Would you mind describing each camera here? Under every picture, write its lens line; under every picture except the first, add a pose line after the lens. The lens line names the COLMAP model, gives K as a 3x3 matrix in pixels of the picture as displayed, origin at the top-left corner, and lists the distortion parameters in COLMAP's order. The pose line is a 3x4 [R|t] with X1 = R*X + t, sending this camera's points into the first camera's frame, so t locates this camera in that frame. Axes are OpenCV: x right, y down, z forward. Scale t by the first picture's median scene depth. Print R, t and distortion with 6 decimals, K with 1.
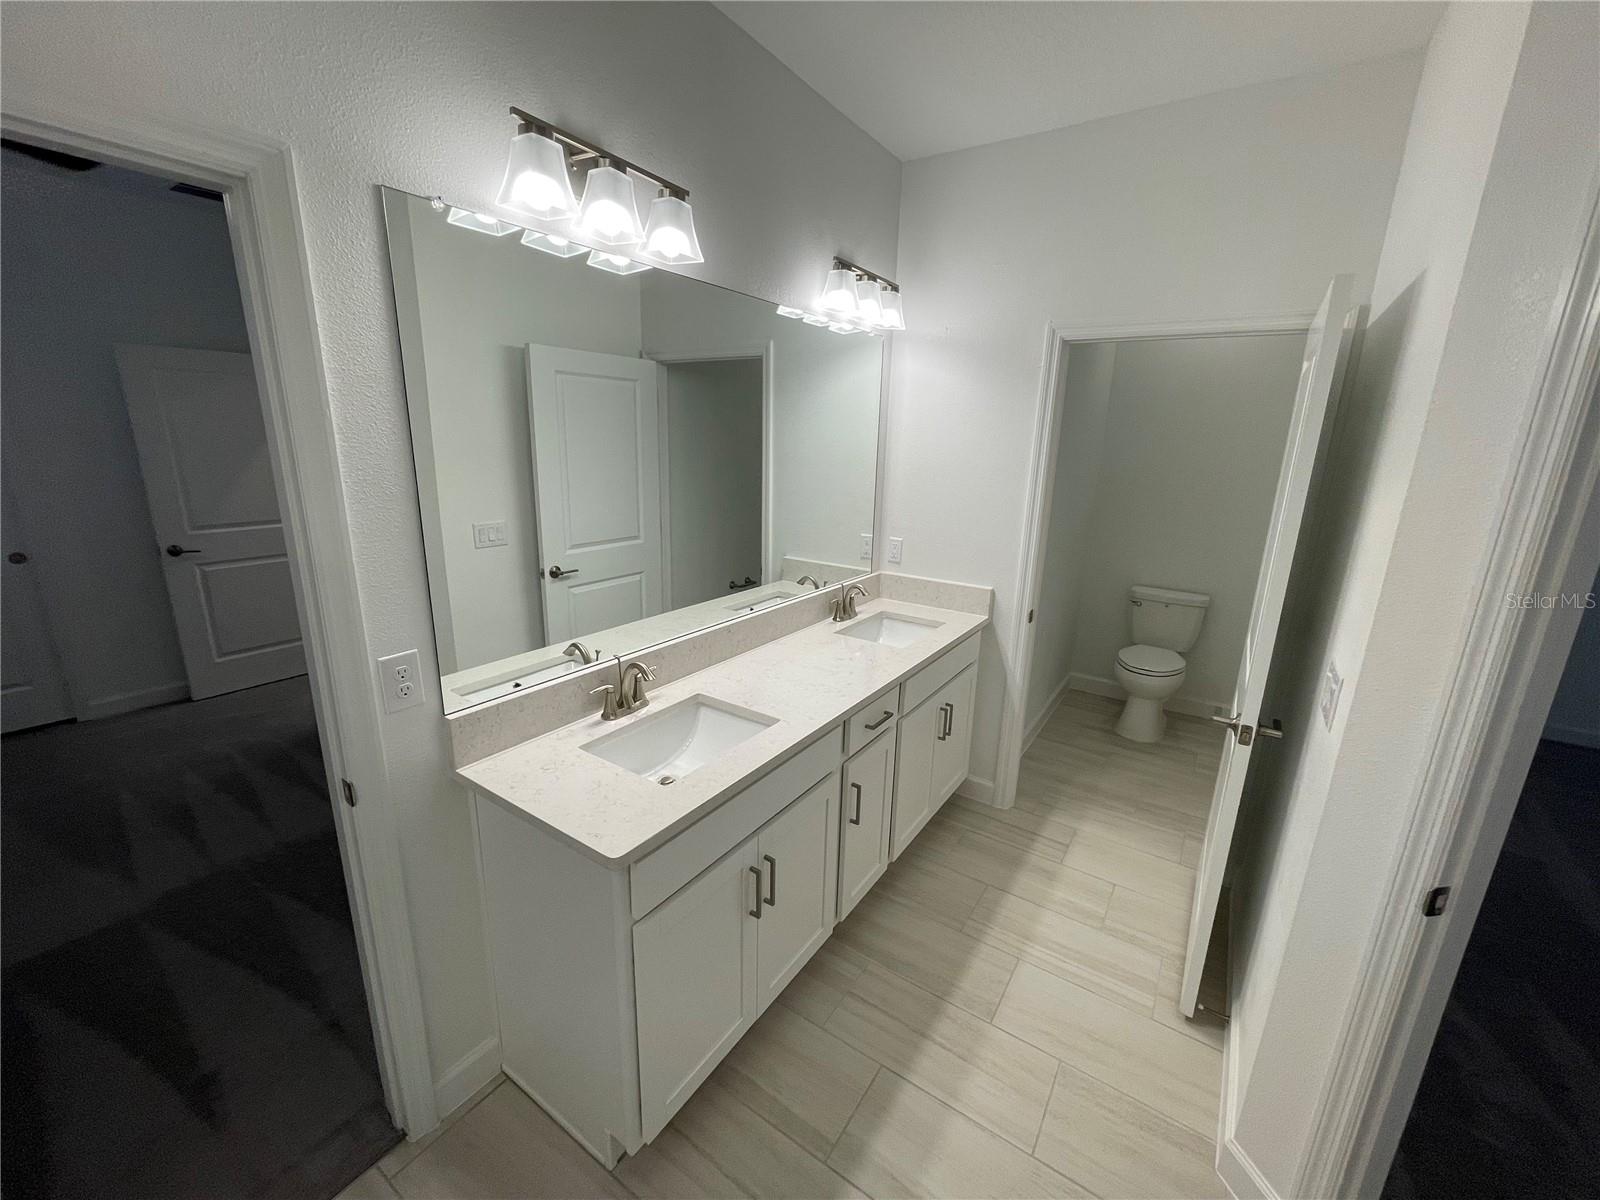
lens RADIAL K [[641.8, 0, 807.9], [0, 641.8, 607.0], [0, 0, 1]] dist [-0.001000, 0.000156]
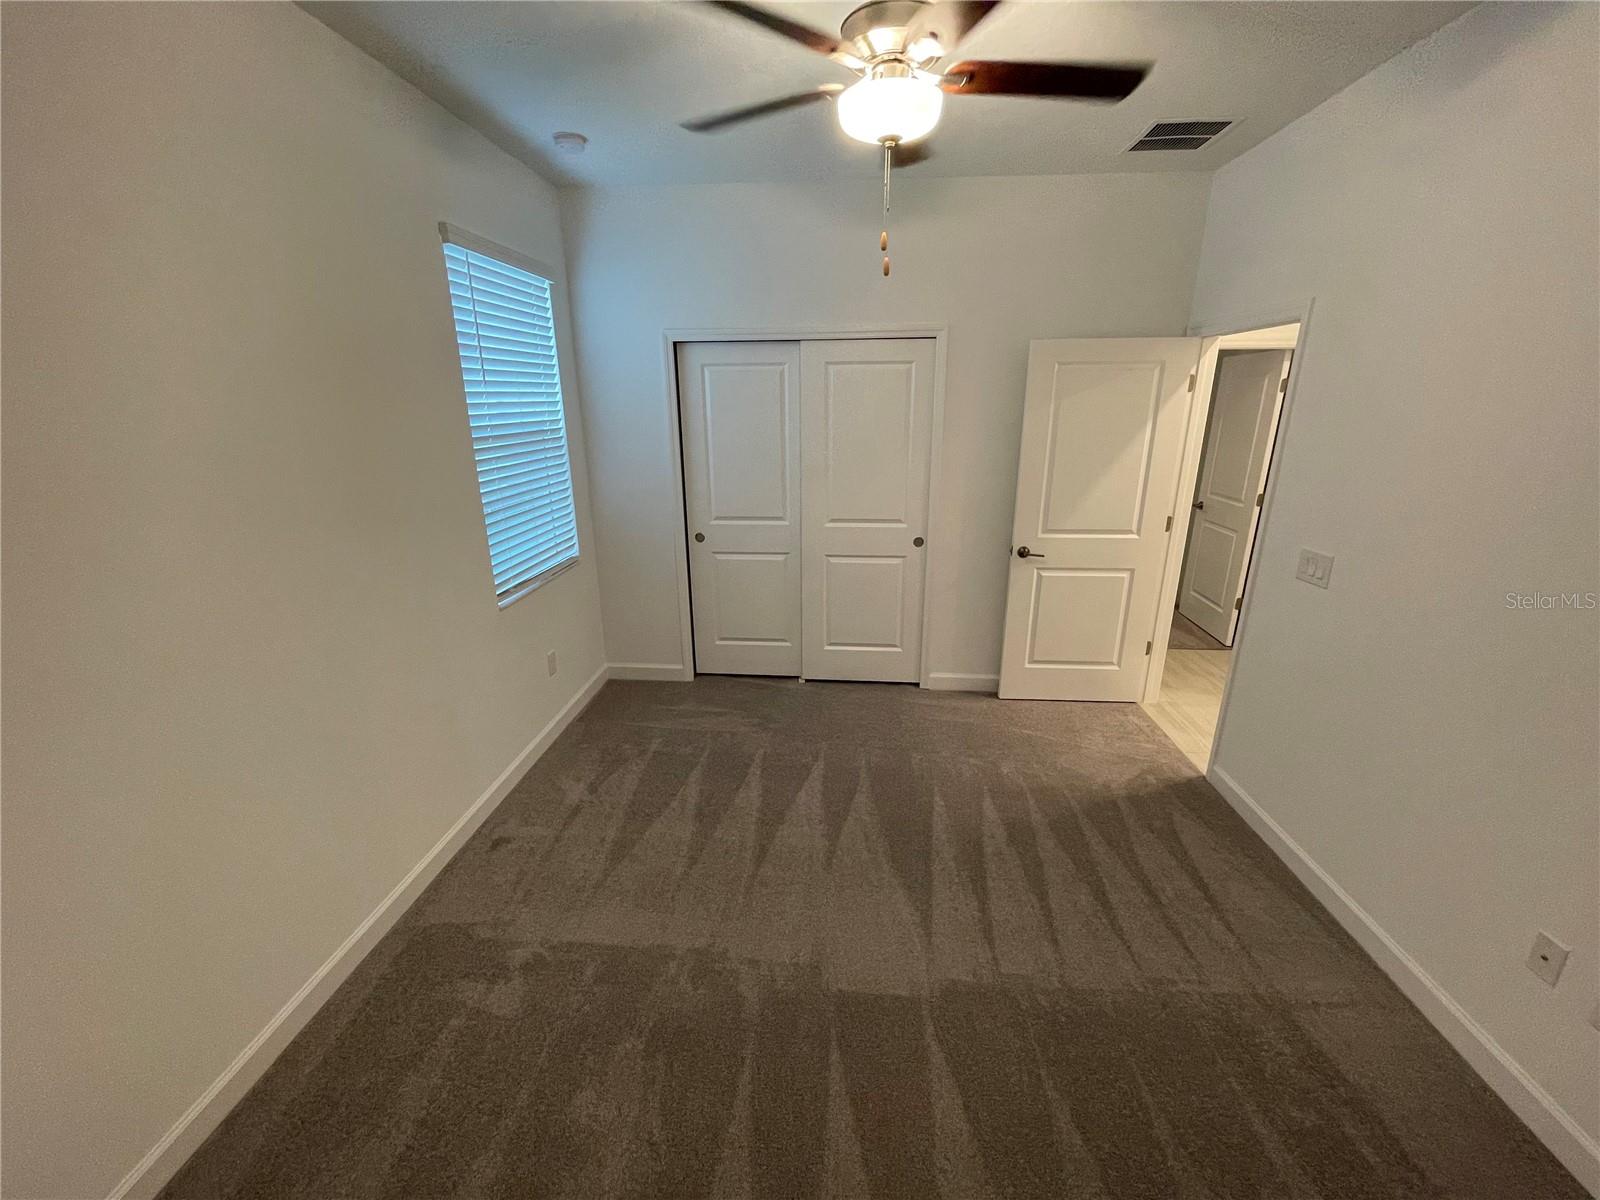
lens RADIAL K [[641.8, 0, 799.1], [0, 641.8, 602.9], [0, 0, 1]] dist [-0.001000, 0.000156]
pose [[0.485705, 0.213064, -0.847758, -0.324196], [-0.192373, 0.972116, 0.134102, -0.080423], [0.852691, 0.097952, 0.513150, 0.228660]]
